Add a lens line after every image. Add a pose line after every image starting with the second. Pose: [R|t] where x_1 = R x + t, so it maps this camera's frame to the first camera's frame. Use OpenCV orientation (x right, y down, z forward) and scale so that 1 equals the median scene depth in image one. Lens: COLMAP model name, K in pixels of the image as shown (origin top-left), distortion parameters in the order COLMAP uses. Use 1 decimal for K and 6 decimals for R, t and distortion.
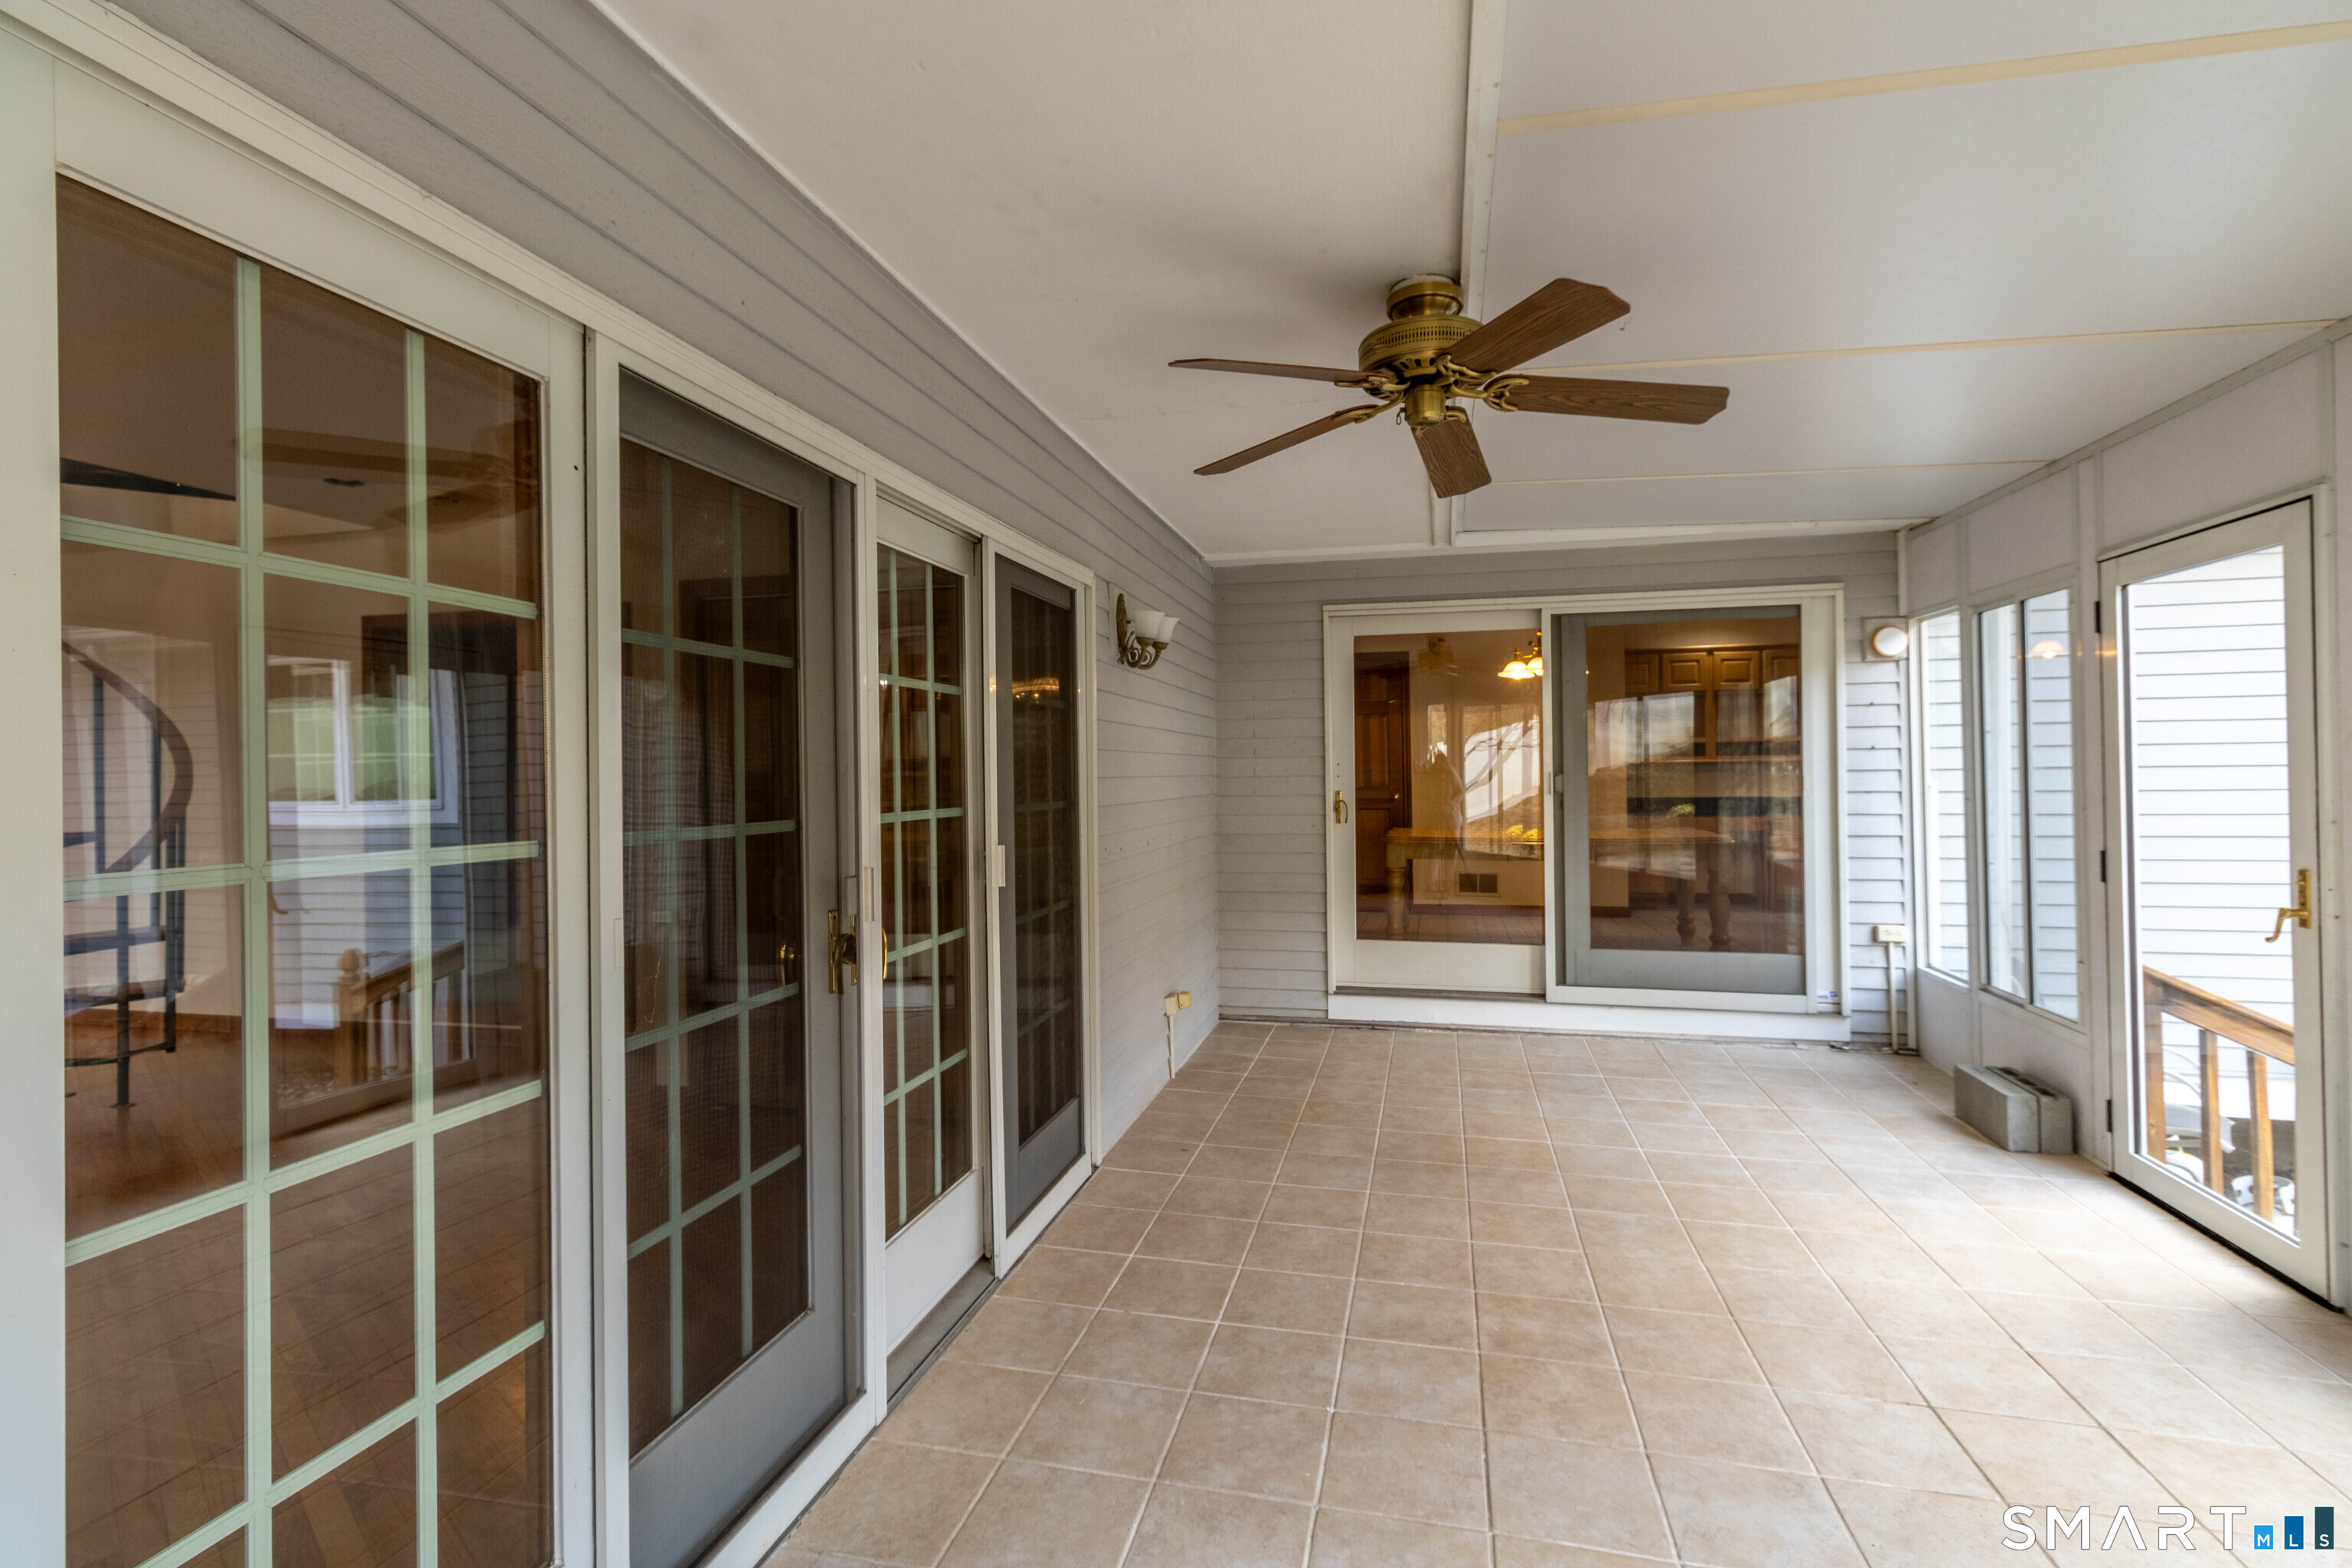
lens RADIAL K [[1087.9, 0, 1184.6], [0, 1087.9, 757.8], [0, 0, 1]] dist [0.018632, 0.000424]
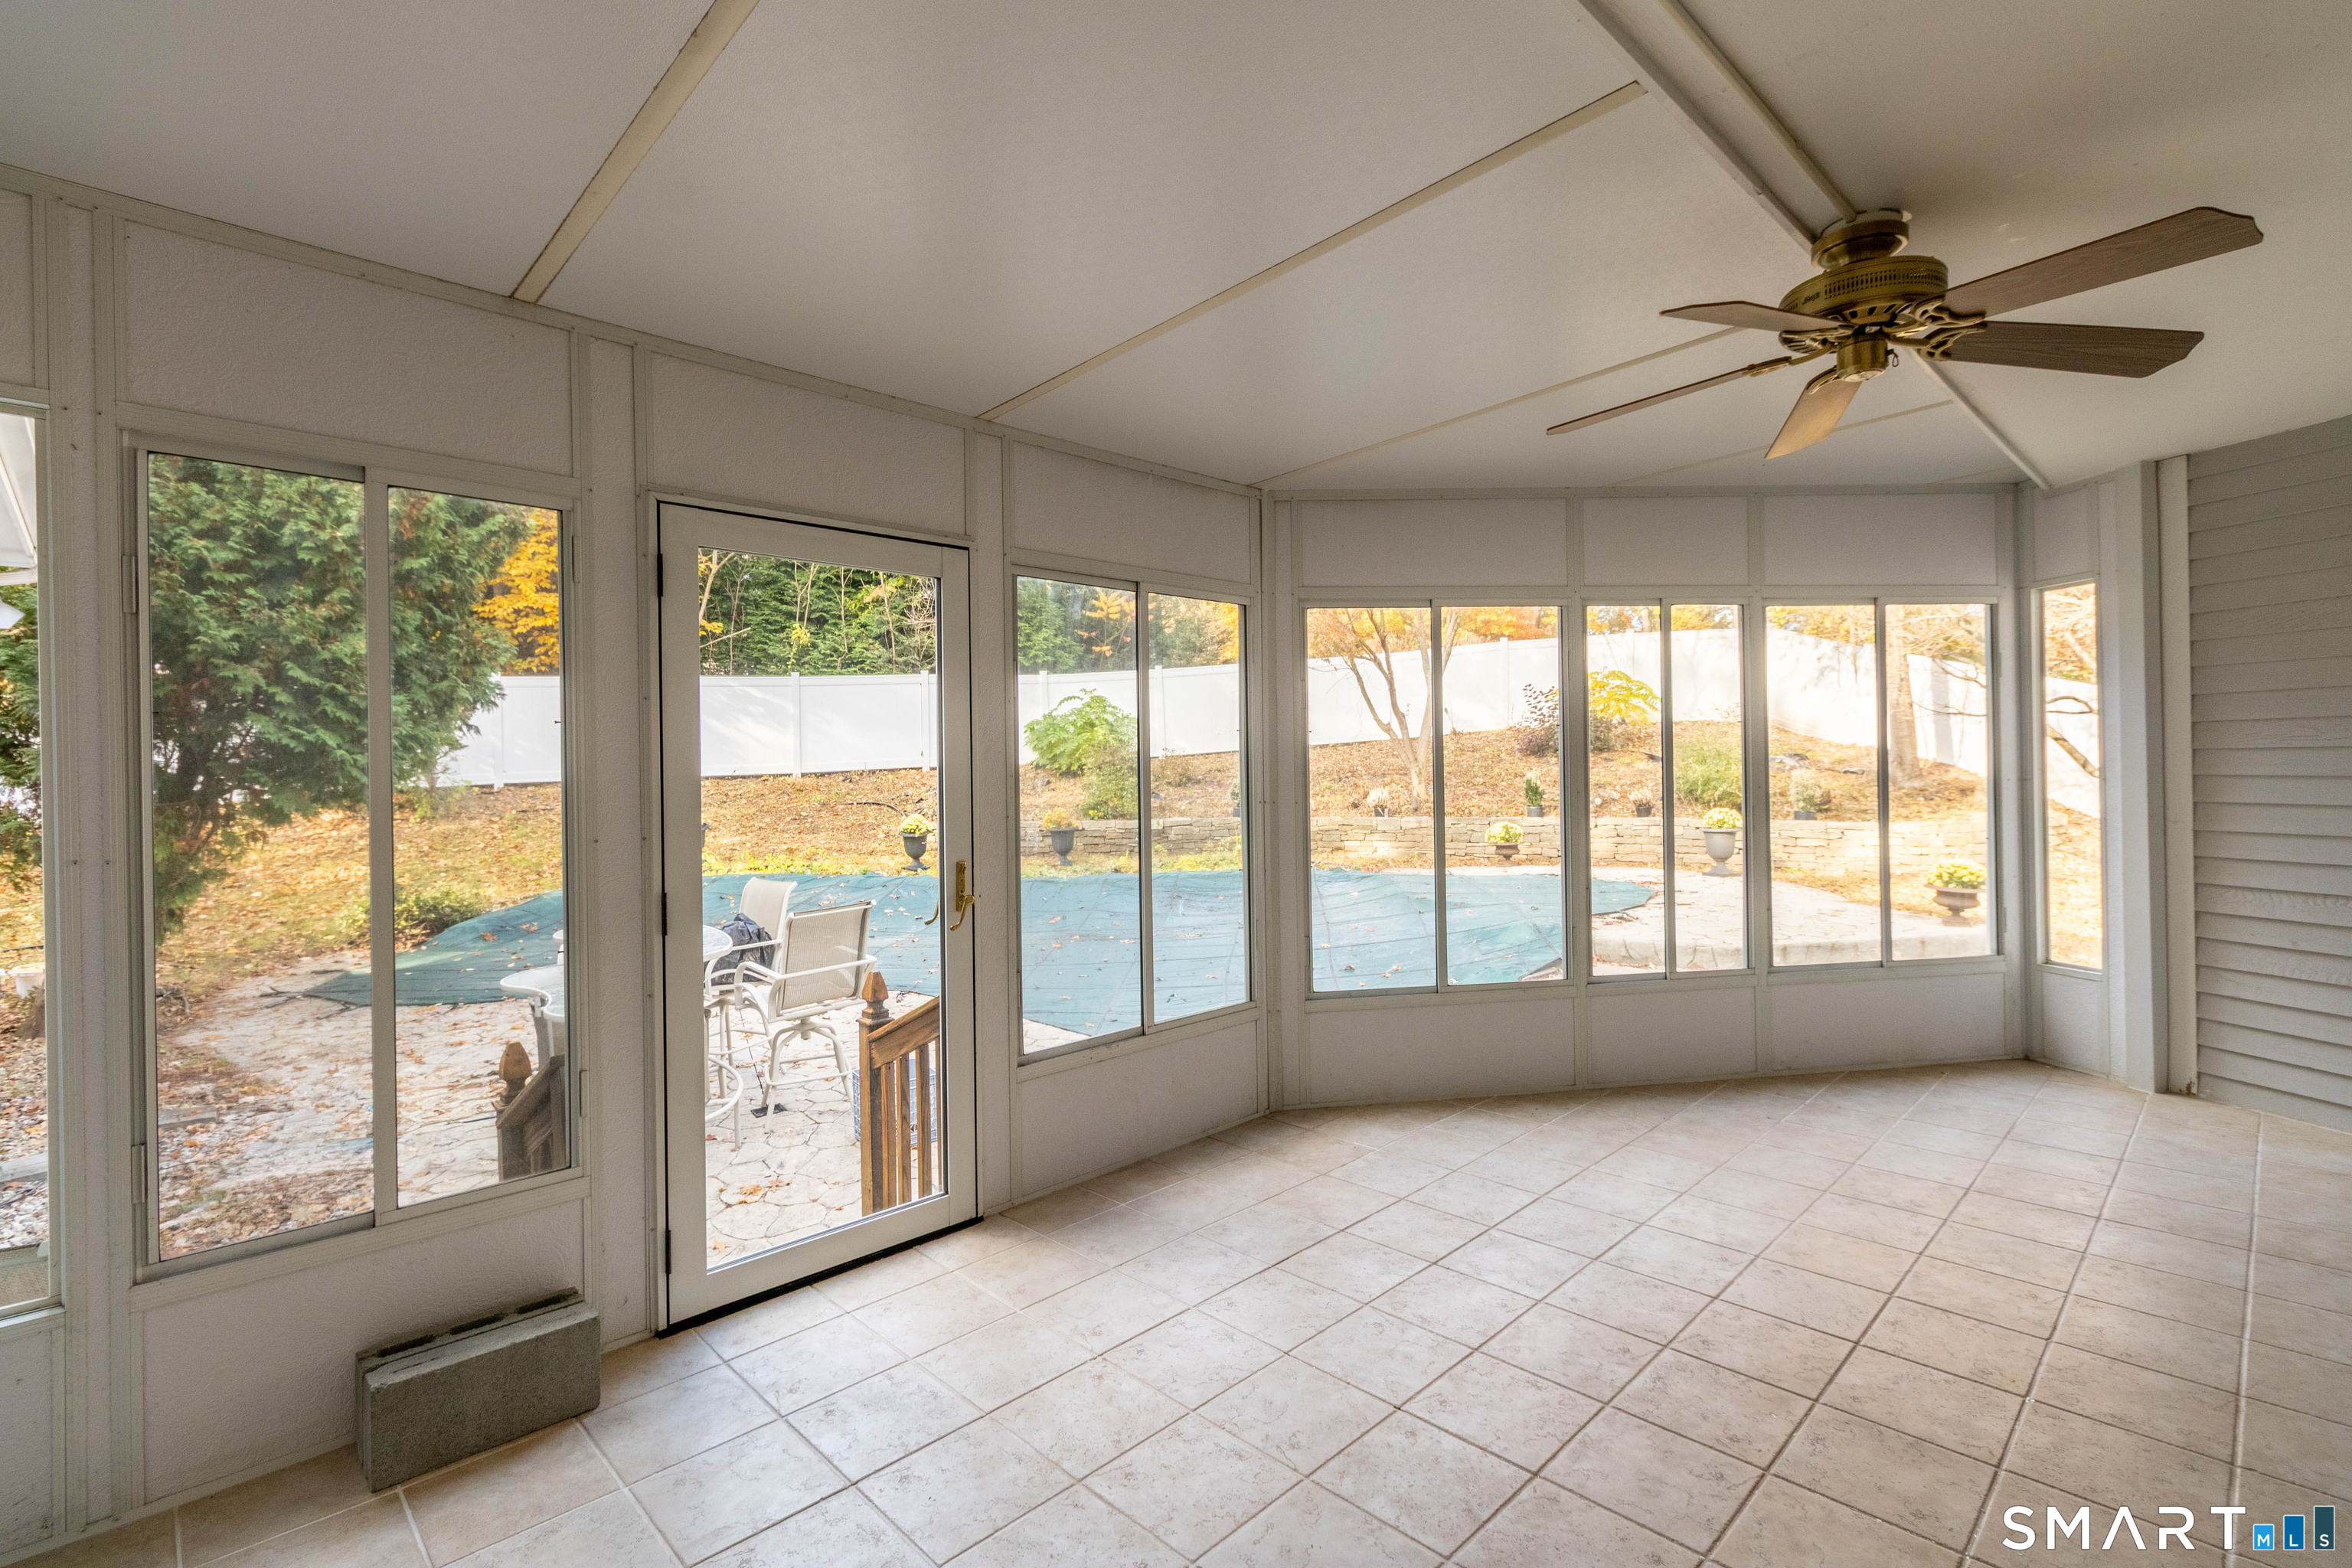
lens RADIAL K [[1087.9, 0, 1179.2], [0, 1087.9, 779.0], [0, 0, 1]] dist [0.018632, 0.000424]
pose [[-0.844719, 0.024168, 0.534665, 0.192335], [0.019074, 0.999705, -0.015054, 0.032477], [-0.534871, -0.002518, -0.844930, 1.832399]]
